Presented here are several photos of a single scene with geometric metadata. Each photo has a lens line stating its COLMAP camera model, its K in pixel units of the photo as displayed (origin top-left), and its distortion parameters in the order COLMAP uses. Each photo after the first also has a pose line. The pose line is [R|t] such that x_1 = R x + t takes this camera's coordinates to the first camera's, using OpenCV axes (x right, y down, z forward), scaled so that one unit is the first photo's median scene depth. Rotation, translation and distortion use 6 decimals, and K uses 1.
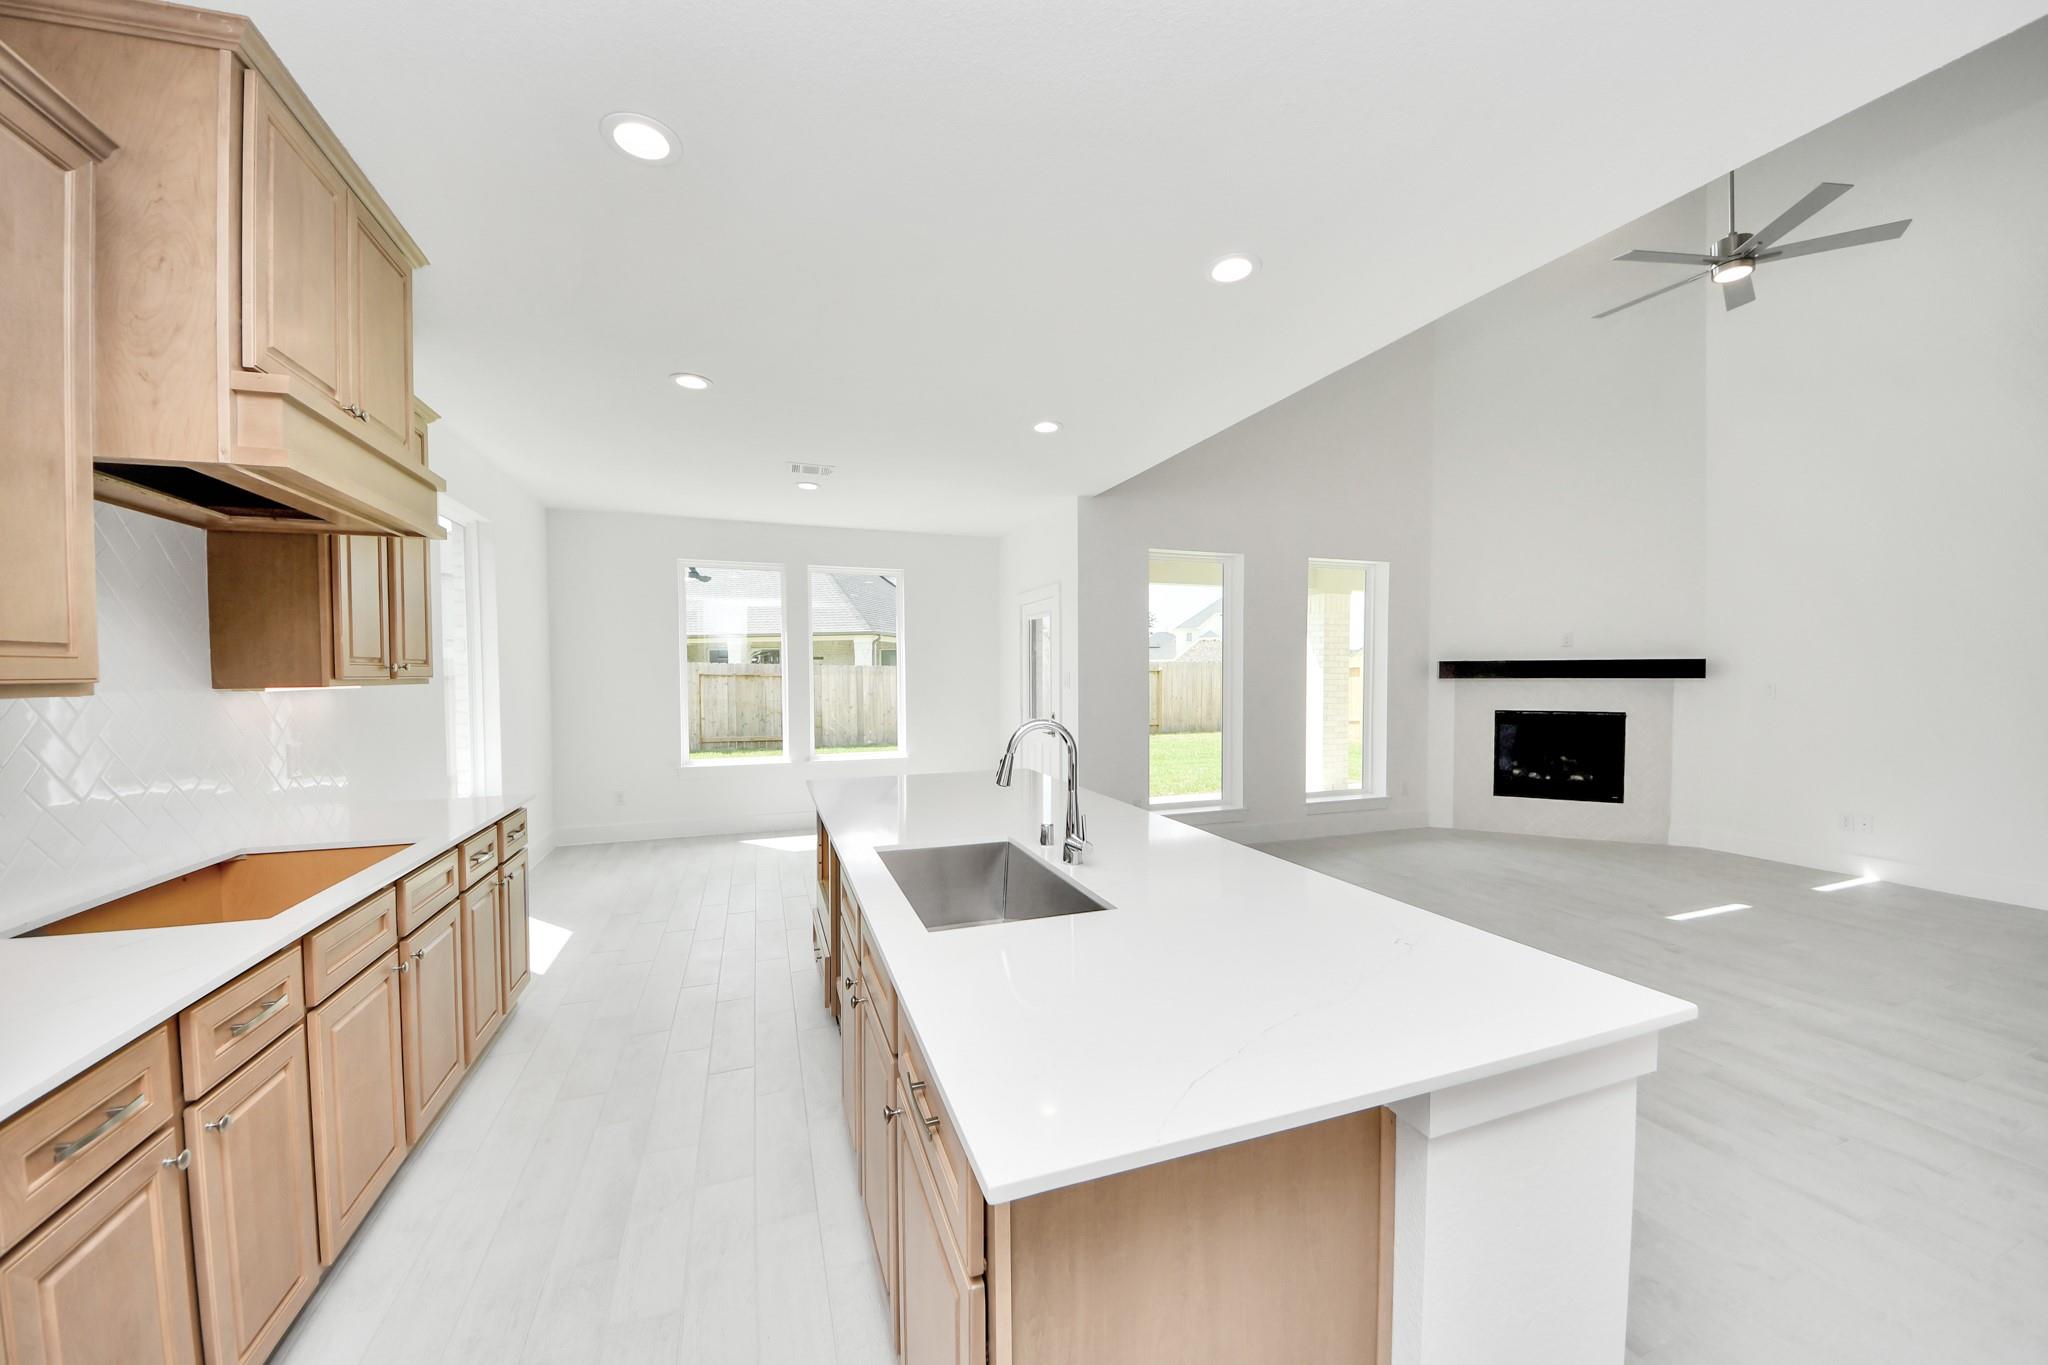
lens RADIAL K [[735.6, 0, 1031.0], [0, 735.6, 681.8], [0, 0, 1]] dist [-0.000042, -0.008091]
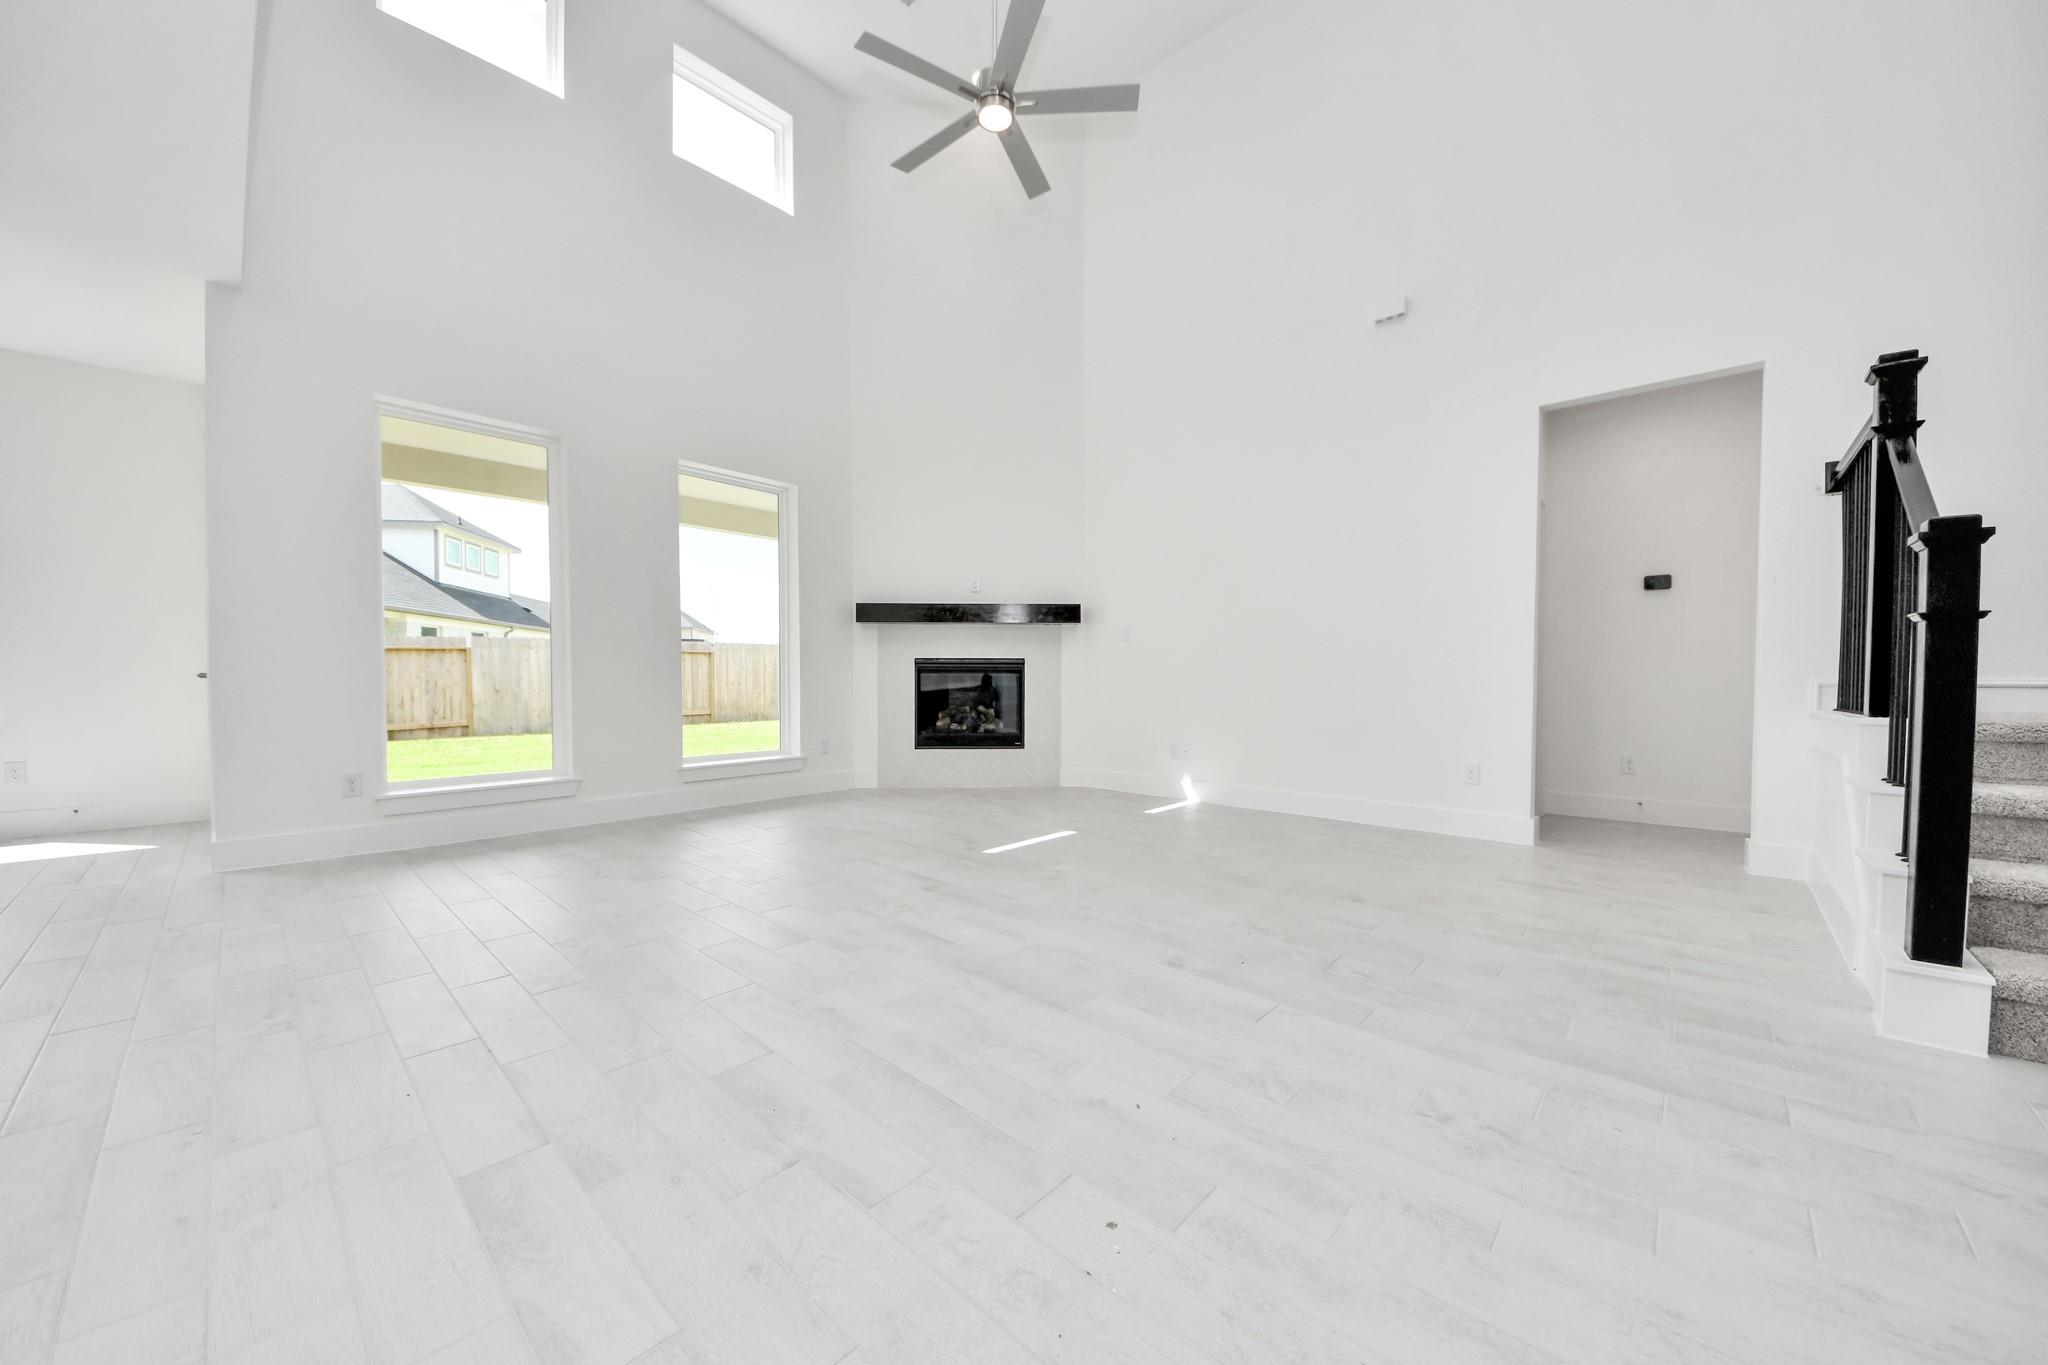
lens RADIAL K [[735.6, 0, 1031.0], [0, 735.6, 681.8], [0, 0, 1]] dist [-0.000042, -0.008091]
pose [[0.866036, -0.001412, 0.499980, 0.299712], [-0.000919, 0.999990, 0.004416, 0.067465], [-0.499981, -0.004284, 0.866026, 0.109172]]
